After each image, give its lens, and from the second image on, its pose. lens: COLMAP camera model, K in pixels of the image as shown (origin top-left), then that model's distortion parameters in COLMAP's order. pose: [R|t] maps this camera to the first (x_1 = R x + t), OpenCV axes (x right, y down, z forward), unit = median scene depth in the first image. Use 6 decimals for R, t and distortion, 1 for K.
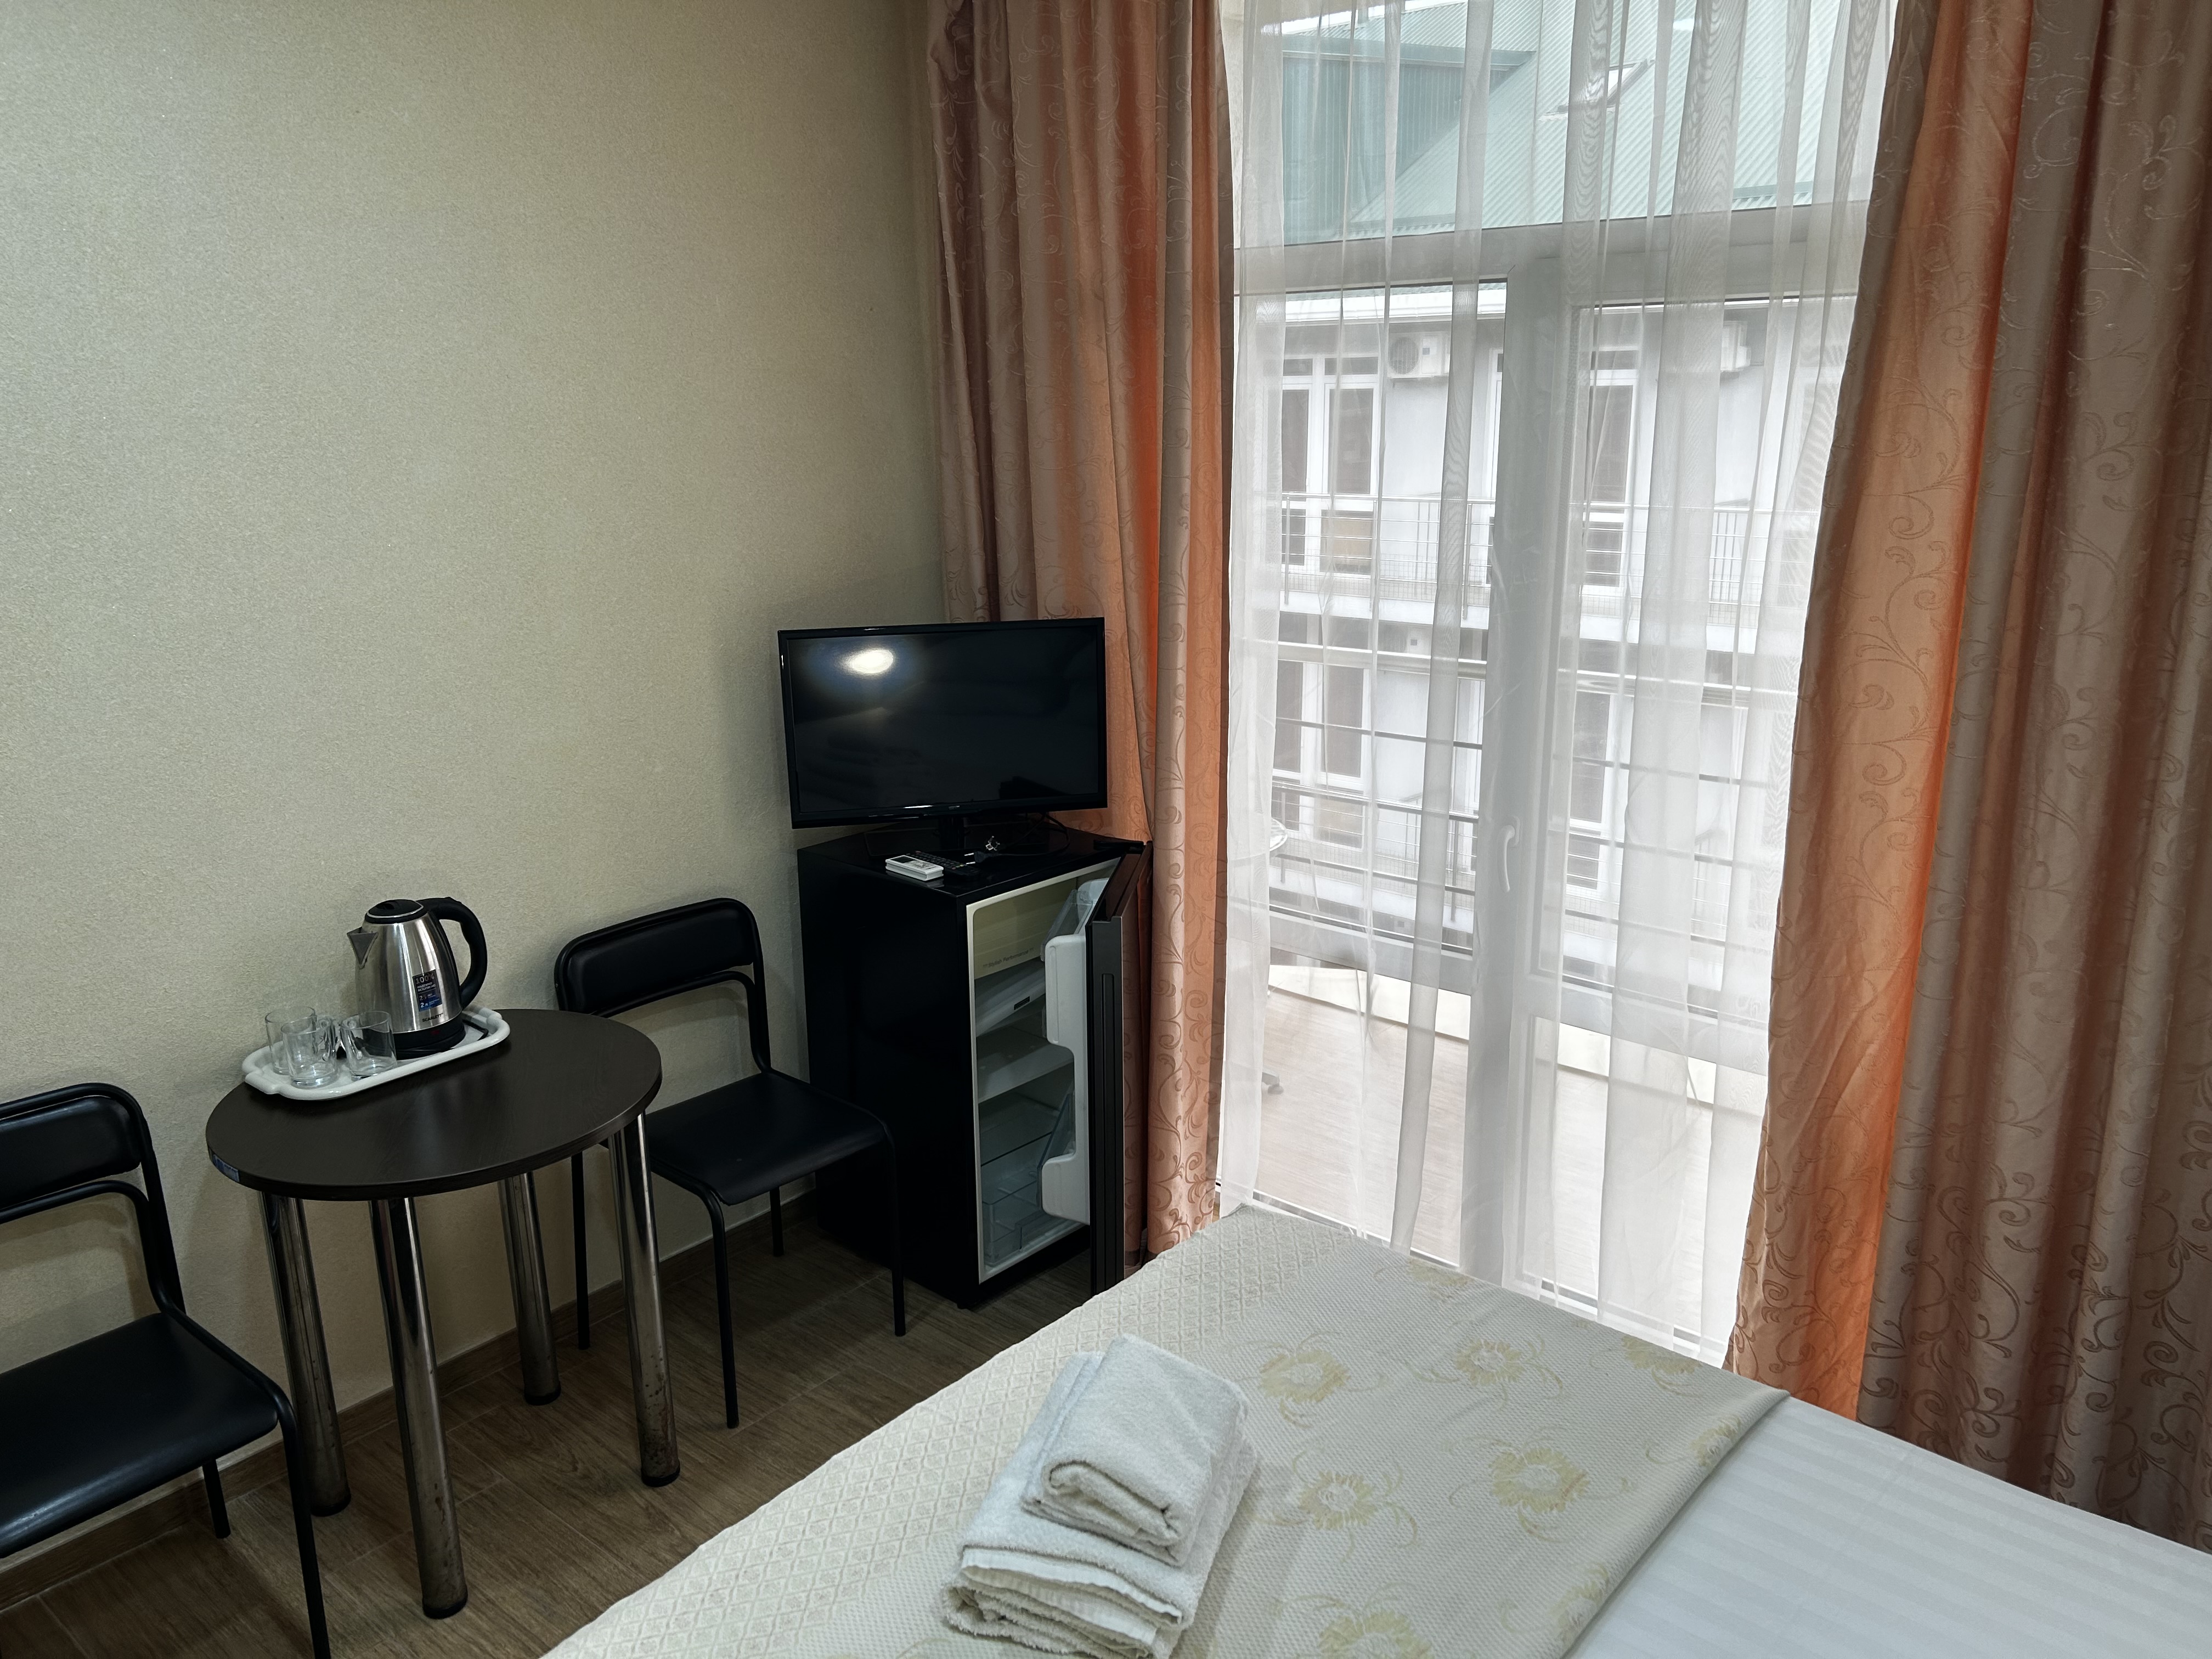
lens RADIAL K [[1663.0, 0, 1106.4], [0, 1663.0, 826.9], [0, 0, 1]] dist [0.056904, -0.043005]
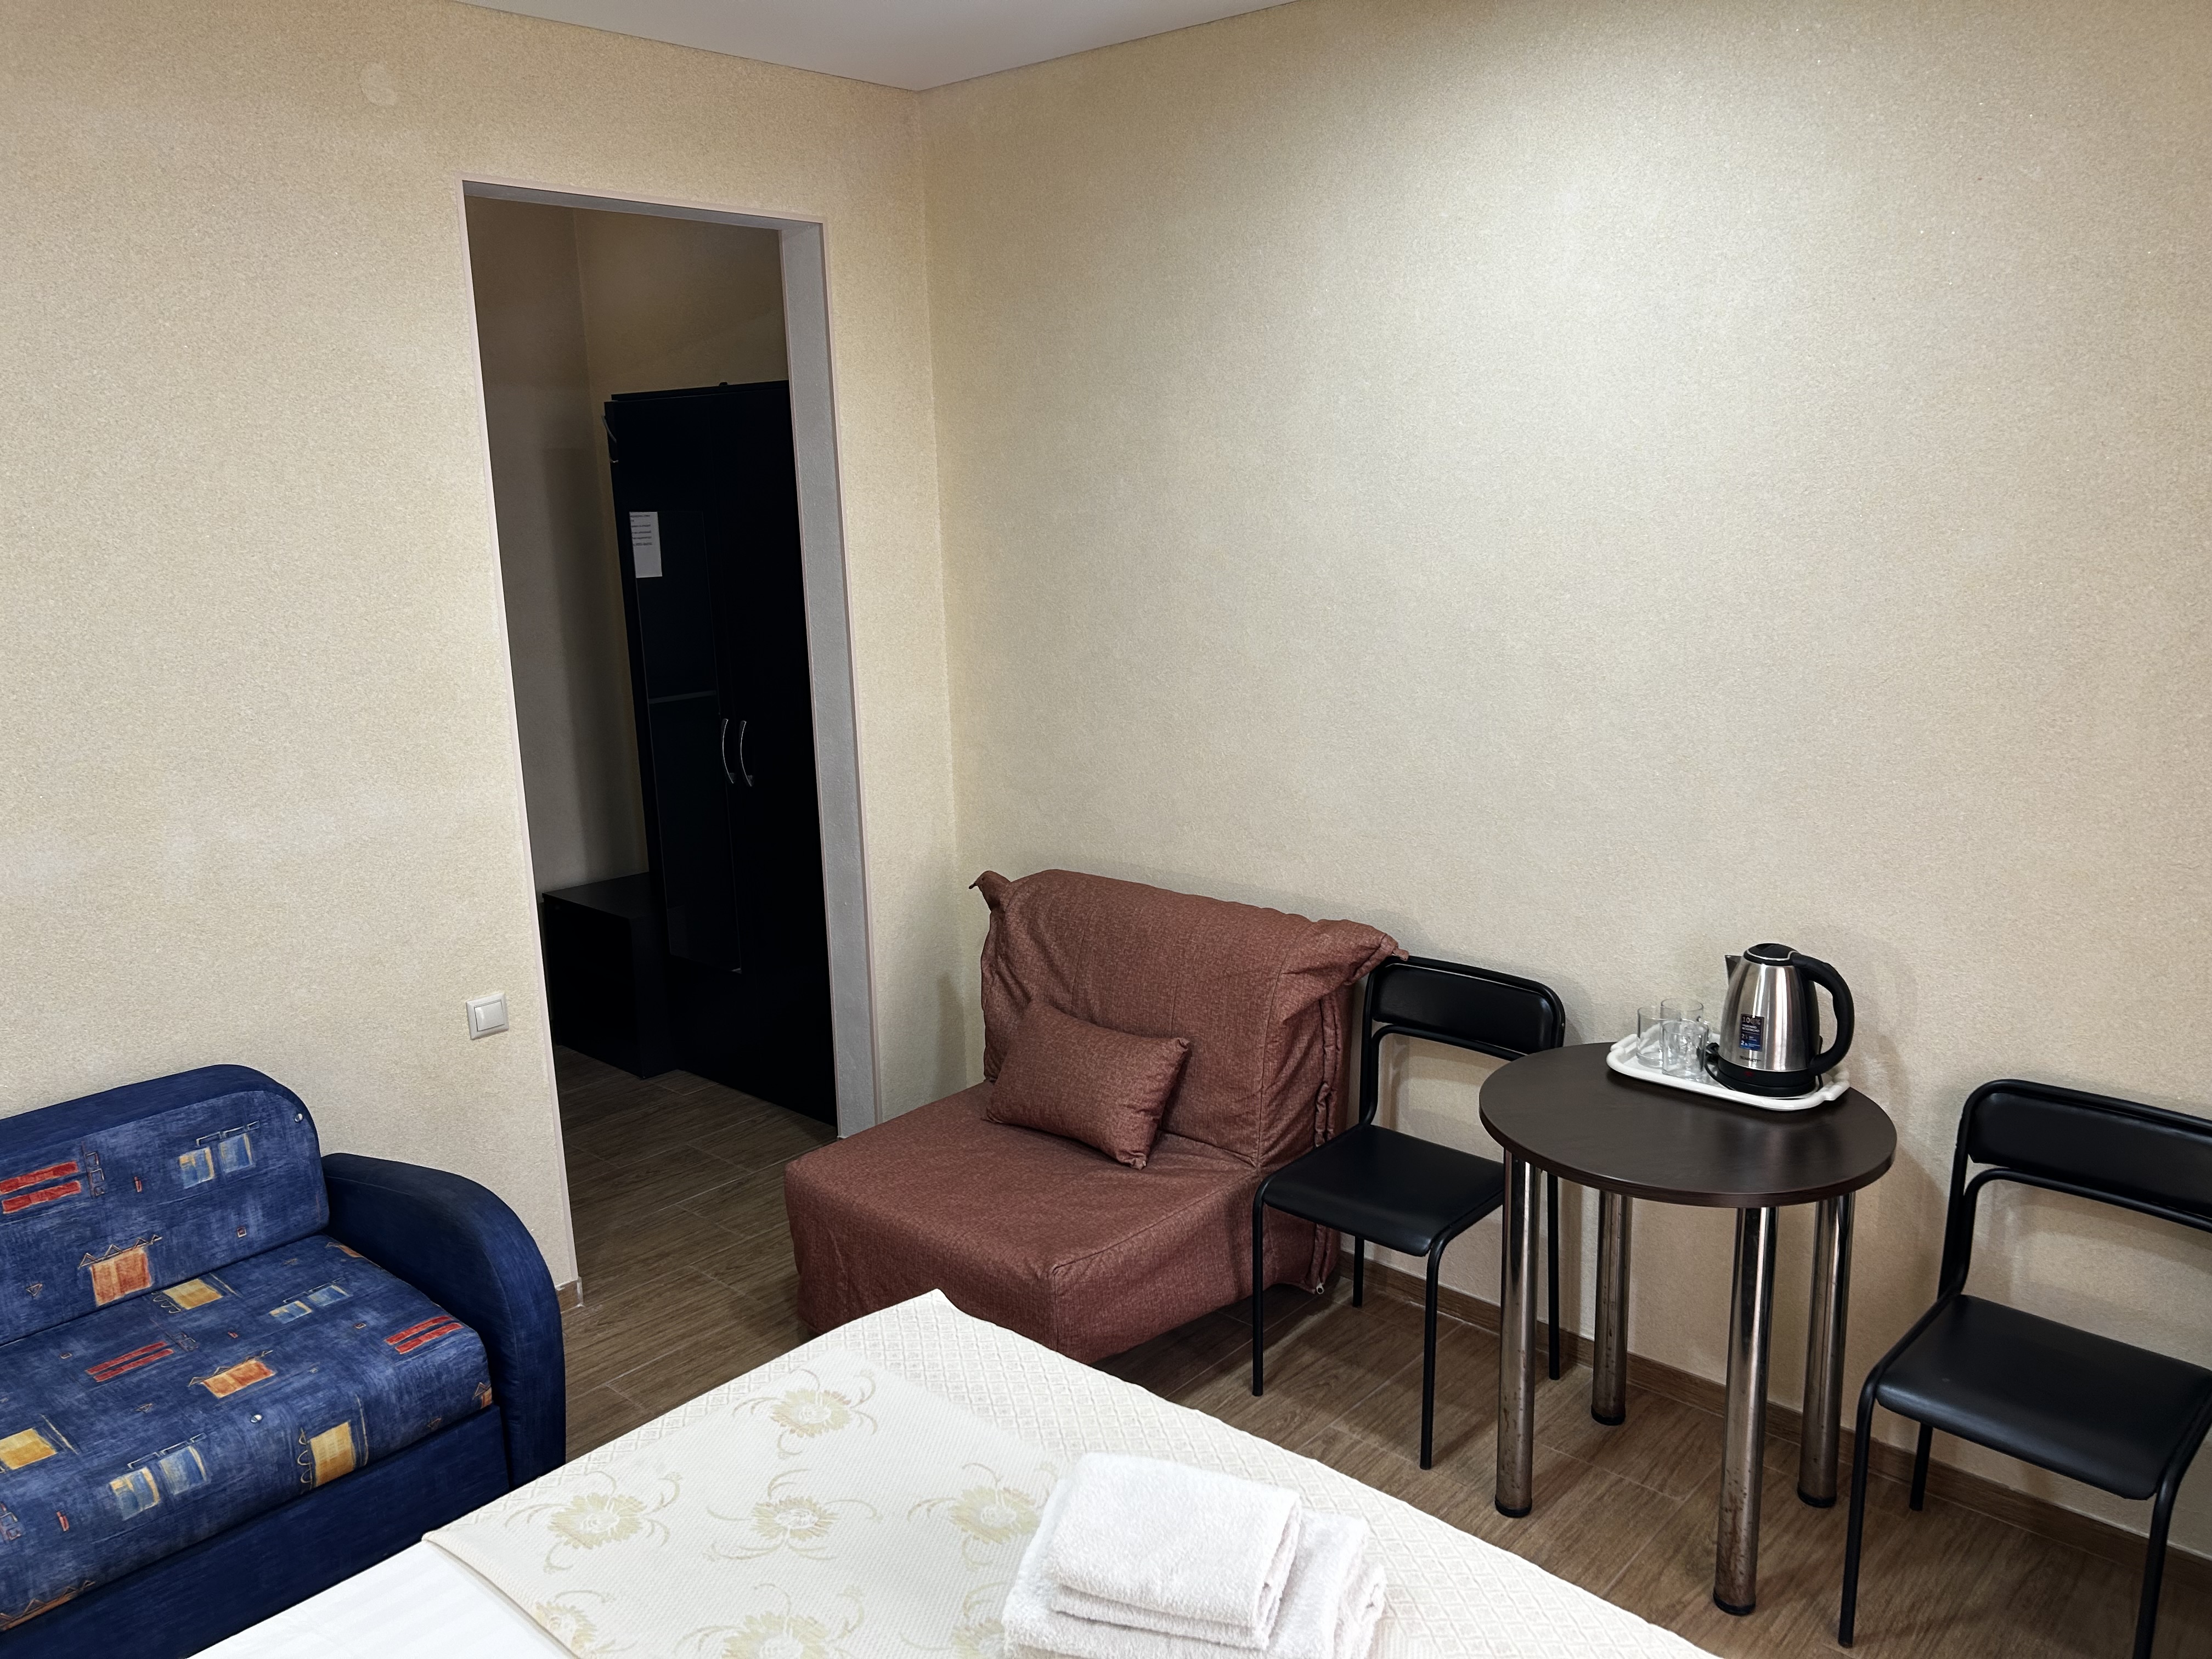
lens RADIAL K [[1663.0, 0, 1107.0], [0, 1663.0, 834.4], [0, 0, 1]] dist [0.056904, -0.043005]
pose [[-0.029779, 0.234695, -0.971613, 0.595342], [-0.244879, 0.940709, 0.234735, -0.166194], [0.969096, 0.244918, 0.029458, 0.554615]]
